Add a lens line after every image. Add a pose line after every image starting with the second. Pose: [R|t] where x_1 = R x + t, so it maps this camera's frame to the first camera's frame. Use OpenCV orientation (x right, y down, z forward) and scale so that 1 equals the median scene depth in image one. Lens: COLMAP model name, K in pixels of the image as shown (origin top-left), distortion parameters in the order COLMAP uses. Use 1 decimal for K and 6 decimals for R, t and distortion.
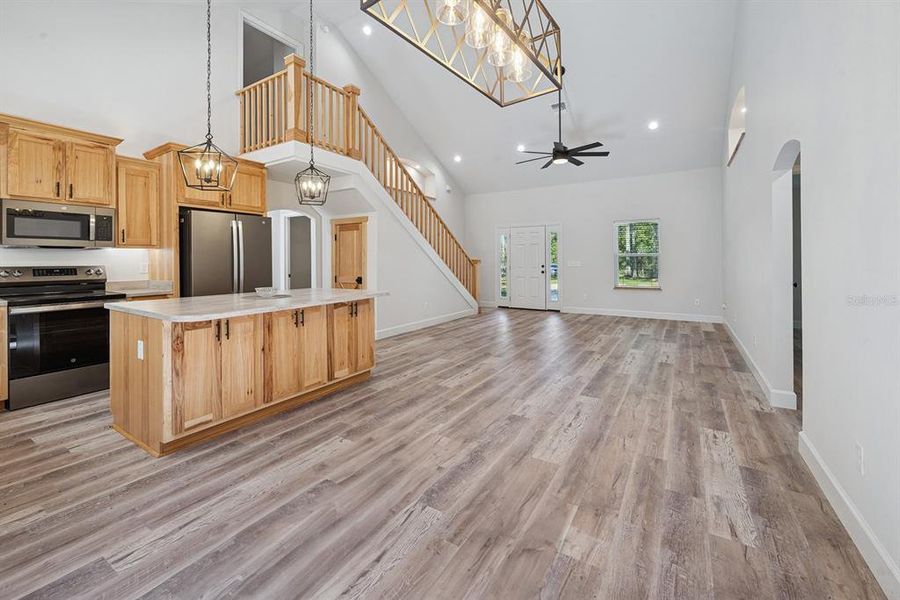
lens RADIAL K [[373.9, 0, 451.5], [0, 373.9, 260.0], [0, 0, 1]] dist [-0.004184, -0.000165]
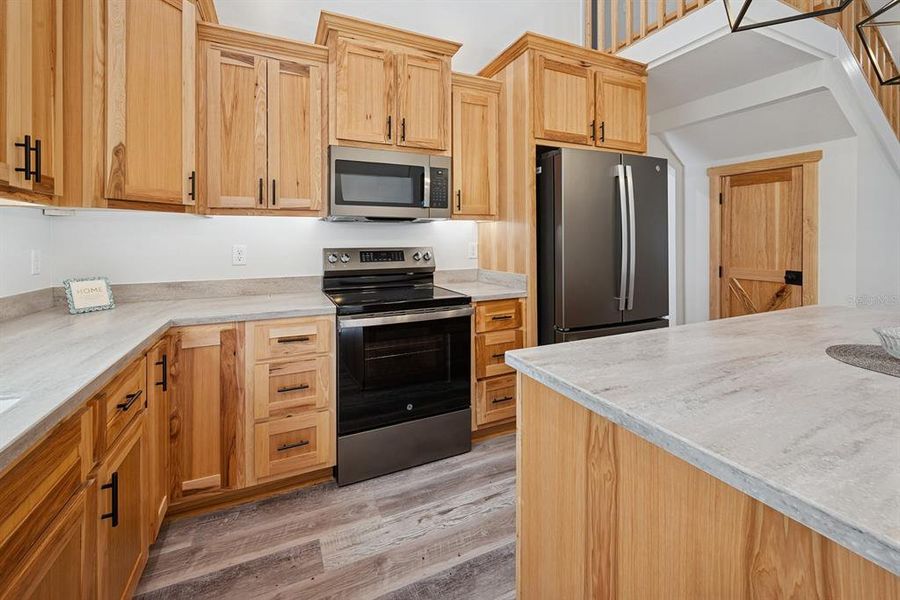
lens RADIAL K [[373.9, 0, 437.0], [0, 373.9, 233.7], [0, 0, 1]] dist [-0.004184, -0.000165]
pose [[0.833617, -0.005345, -0.552316, -0.598324], [-0.000060, 0.999952, -0.009767, -0.002329], [0.552342, 0.008175, 0.833577, 0.481928]]
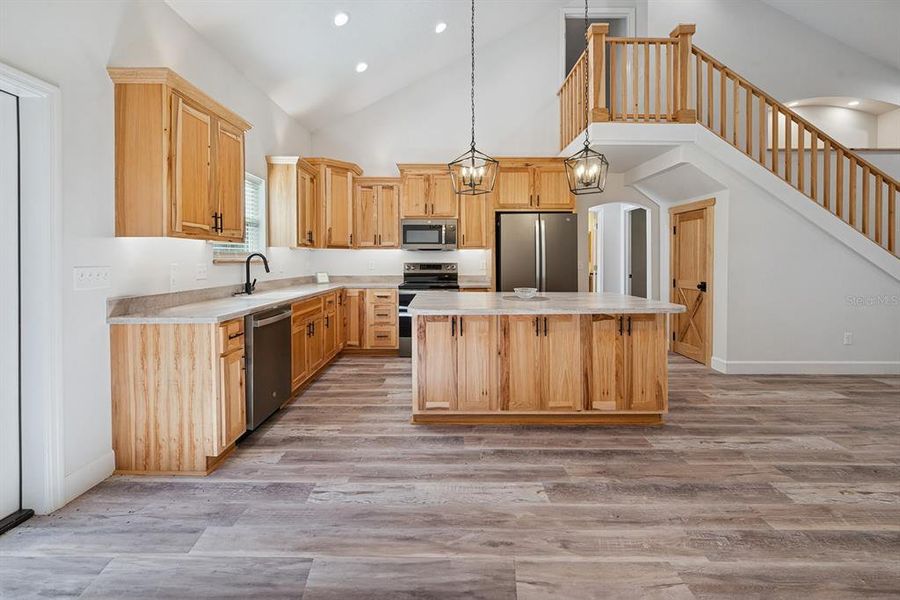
lens RADIAL K [[373.9, 0, 440.1], [0, 373.9, 261.0], [0, 0, 1]] dist [-0.004184, -0.000165]
pose [[0.518888, 0.006971, -0.854814, 0.177366], [-0.000933, 0.999971, 0.007589, -0.001988], [0.854842, -0.003140, 0.518879, 0.288074]]
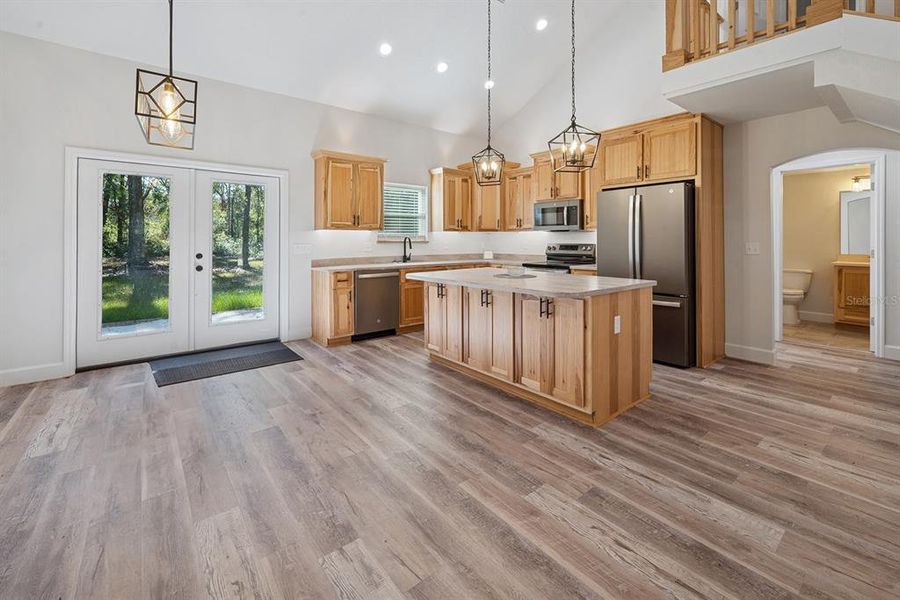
lens RADIAL K [[373.9, 0, 436.9], [0, 373.9, 240.0], [0, 0, 1]] dist [-0.004184, -0.000165]
pose [[-0.340689, 0.004079, -0.940167, 0.485836], [0.003017, 0.999990, 0.003246, -0.004343], [0.940171, -0.001731, -0.340698, 1.014168]]
